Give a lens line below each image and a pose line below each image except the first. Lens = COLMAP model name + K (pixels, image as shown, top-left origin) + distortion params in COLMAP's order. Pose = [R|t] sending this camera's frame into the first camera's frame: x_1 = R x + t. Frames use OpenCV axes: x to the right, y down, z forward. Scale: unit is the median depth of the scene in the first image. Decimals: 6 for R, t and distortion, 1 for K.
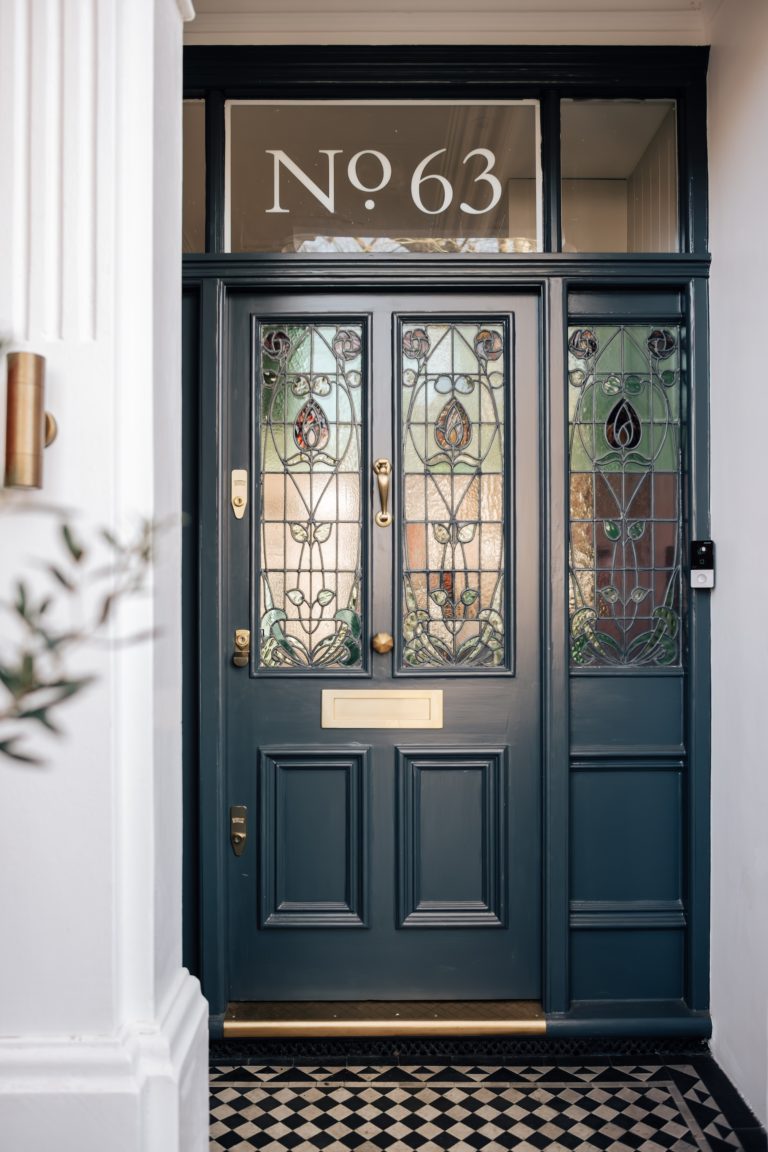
lens RADIAL K [[932.8, 0, 380.9], [0, 932.8, 579.8], [0, 0, 1]] dist [-0.036880, -0.000438]
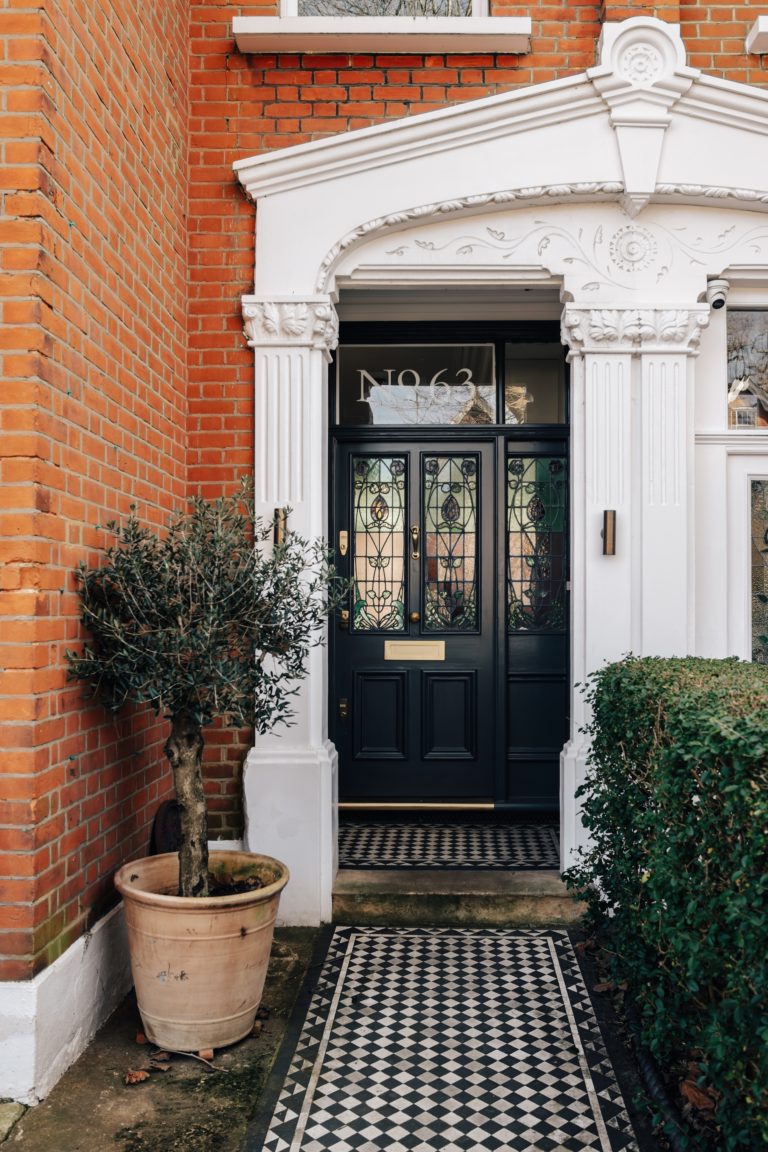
lens RADIAL K [[932.8, 0, 384.3], [0, 932.8, 577.4], [0, 0, 1]] dist [-0.036880, -0.000438]
pose [[0.997658, 0.001572, -0.068384, 0.072676], [-0.002075, 0.999971, -0.007276, -0.003605], [0.068371, 0.007401, 0.997633, -0.995487]]
